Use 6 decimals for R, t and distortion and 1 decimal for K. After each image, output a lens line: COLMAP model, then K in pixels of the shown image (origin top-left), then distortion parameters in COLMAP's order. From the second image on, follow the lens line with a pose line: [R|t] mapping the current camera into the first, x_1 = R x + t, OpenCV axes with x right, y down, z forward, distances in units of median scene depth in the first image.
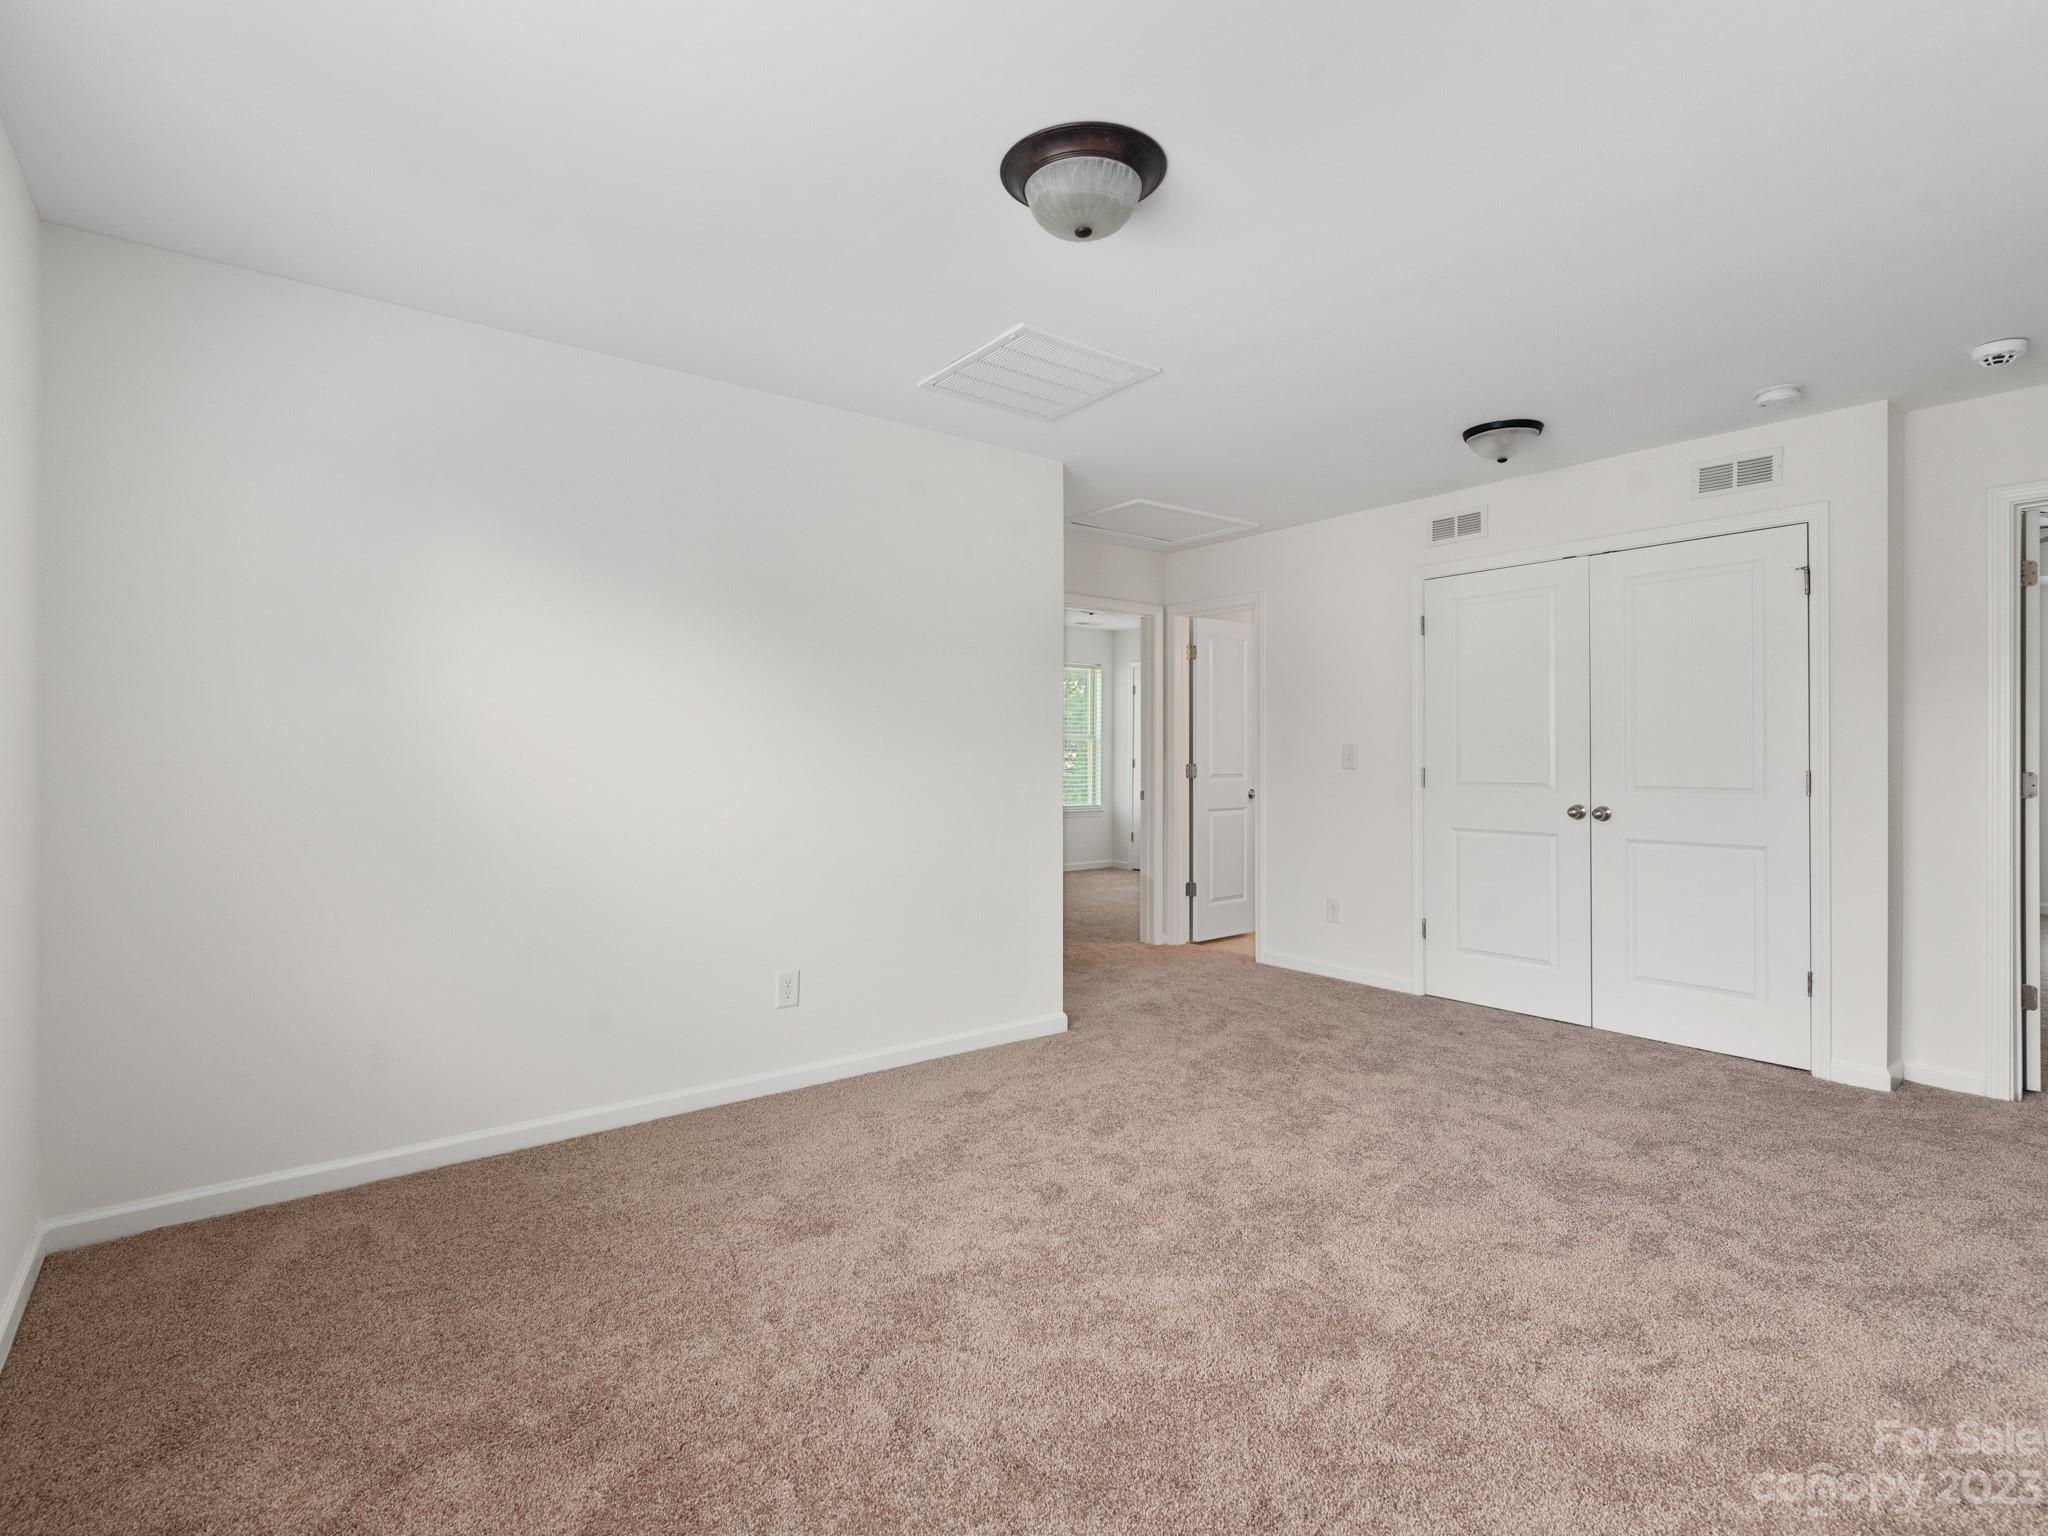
lens RADIAL K [[1027.7, 0, 1016.3], [0, 1027.7, 775.5], [0, 0, 1]] dist [0.008773, 0.000343]
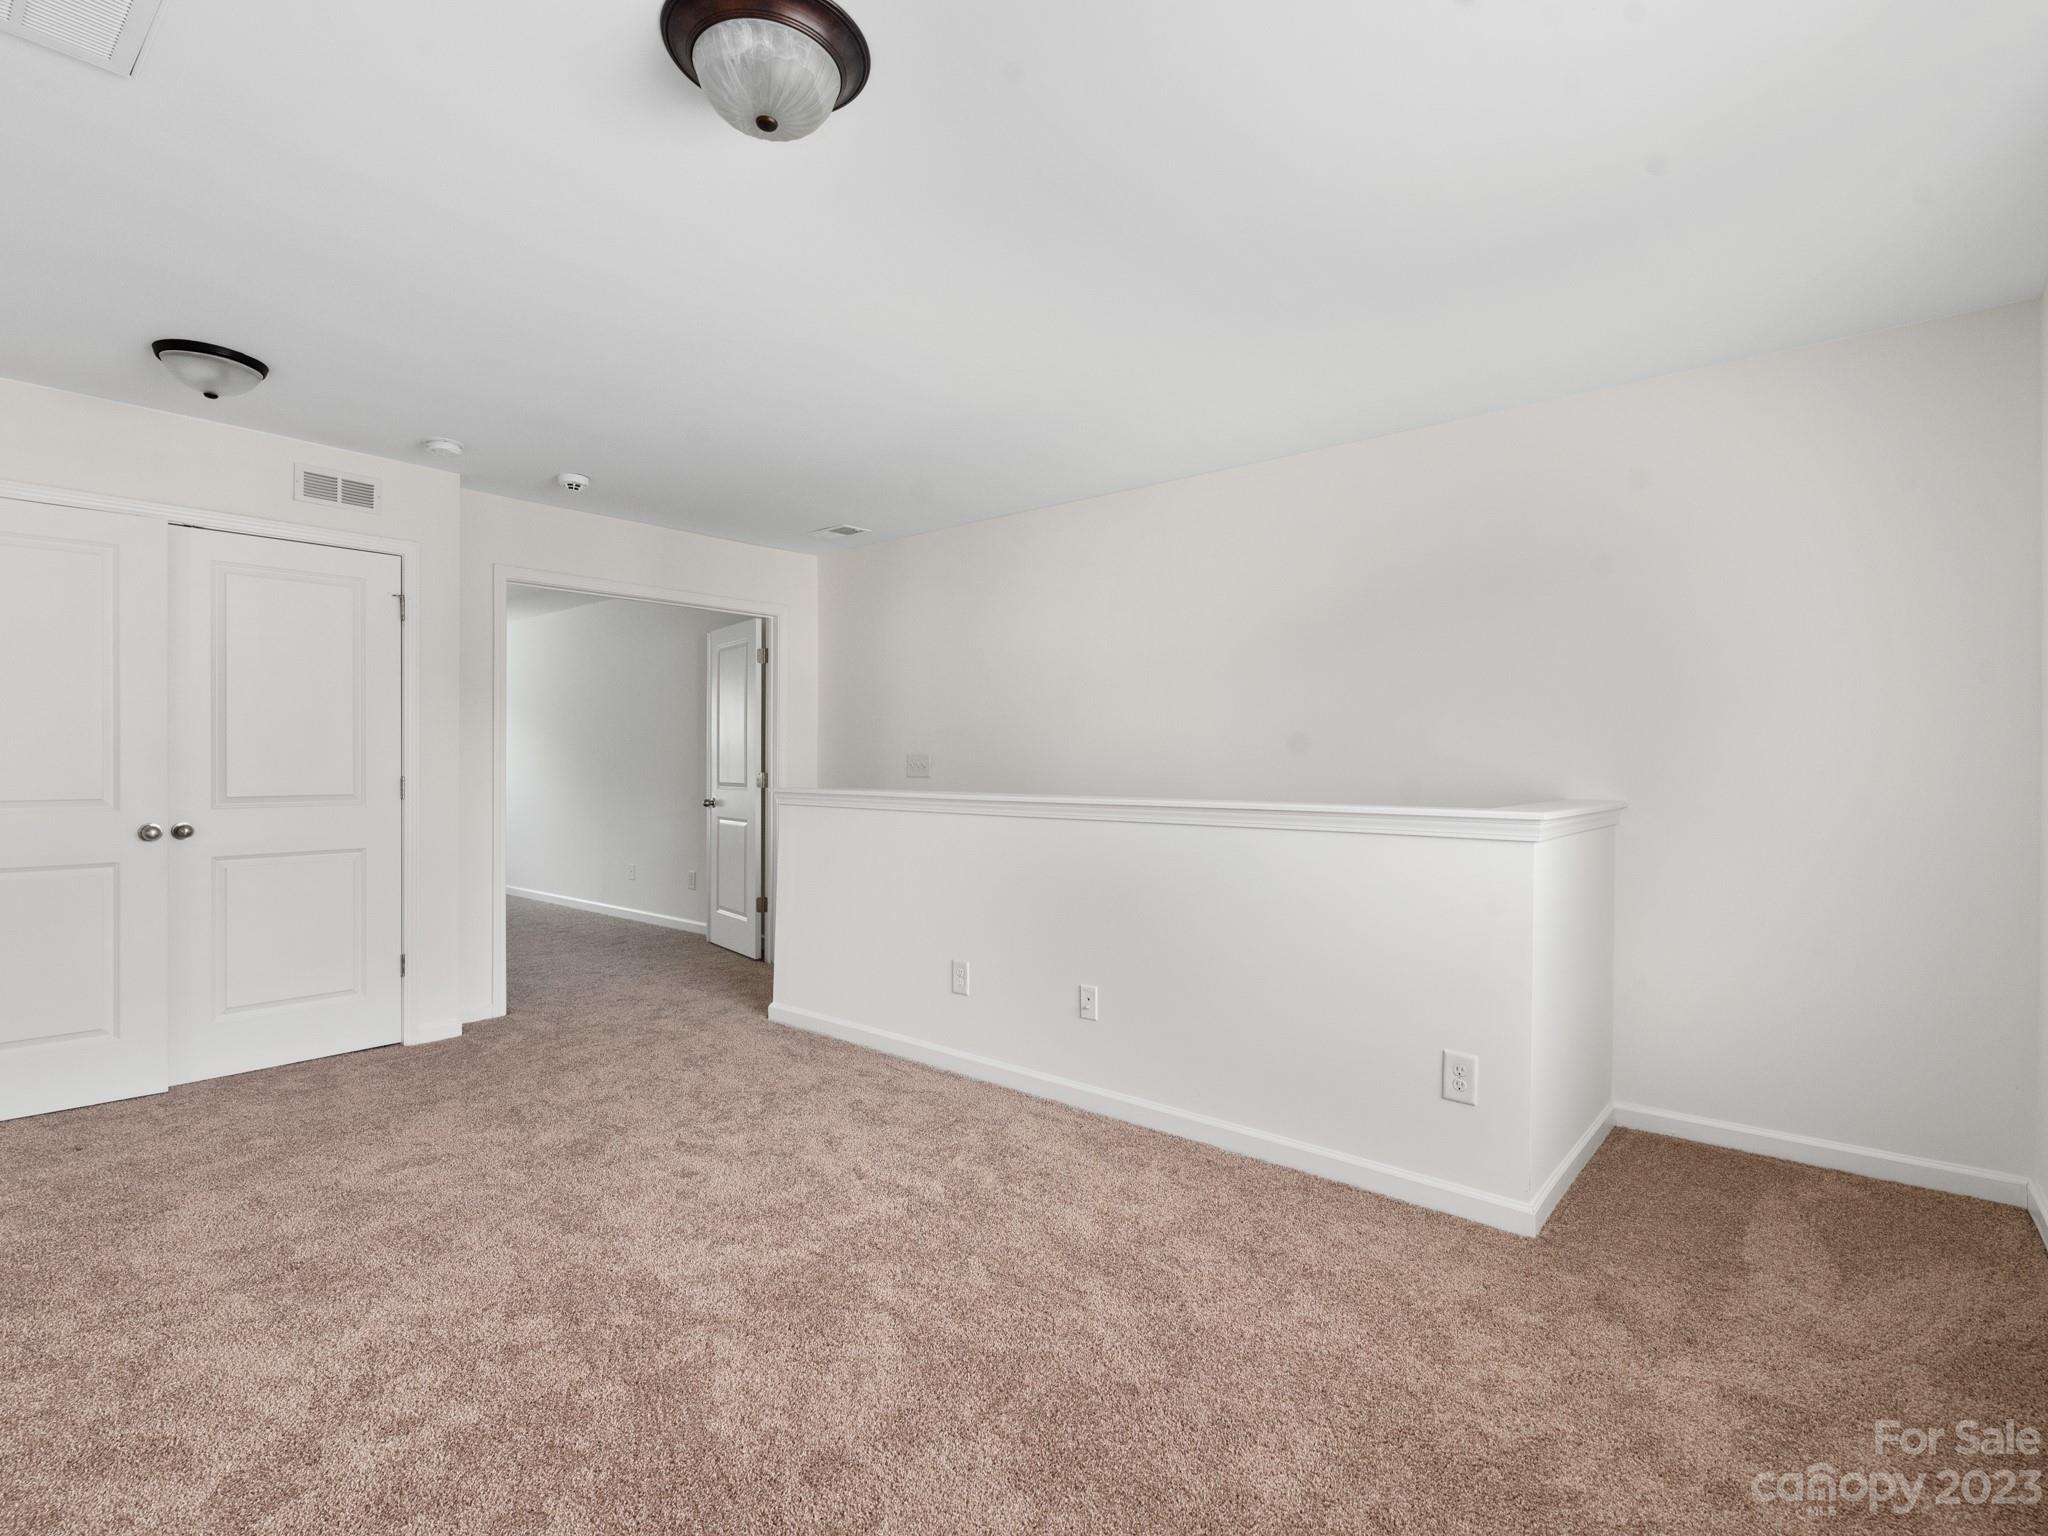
lens RADIAL K [[1009.0, 0, 1017.4], [0, 1009.0, 759.4], [0, 0, 1]] dist [-0.002148, -0.000056]
pose [[-0.211375, 0.005448, 0.977390, -0.465350], [0.019983, 0.999800, -0.001251, -0.007570], [-0.977201, 0.019266, -0.211442, 0.597177]]
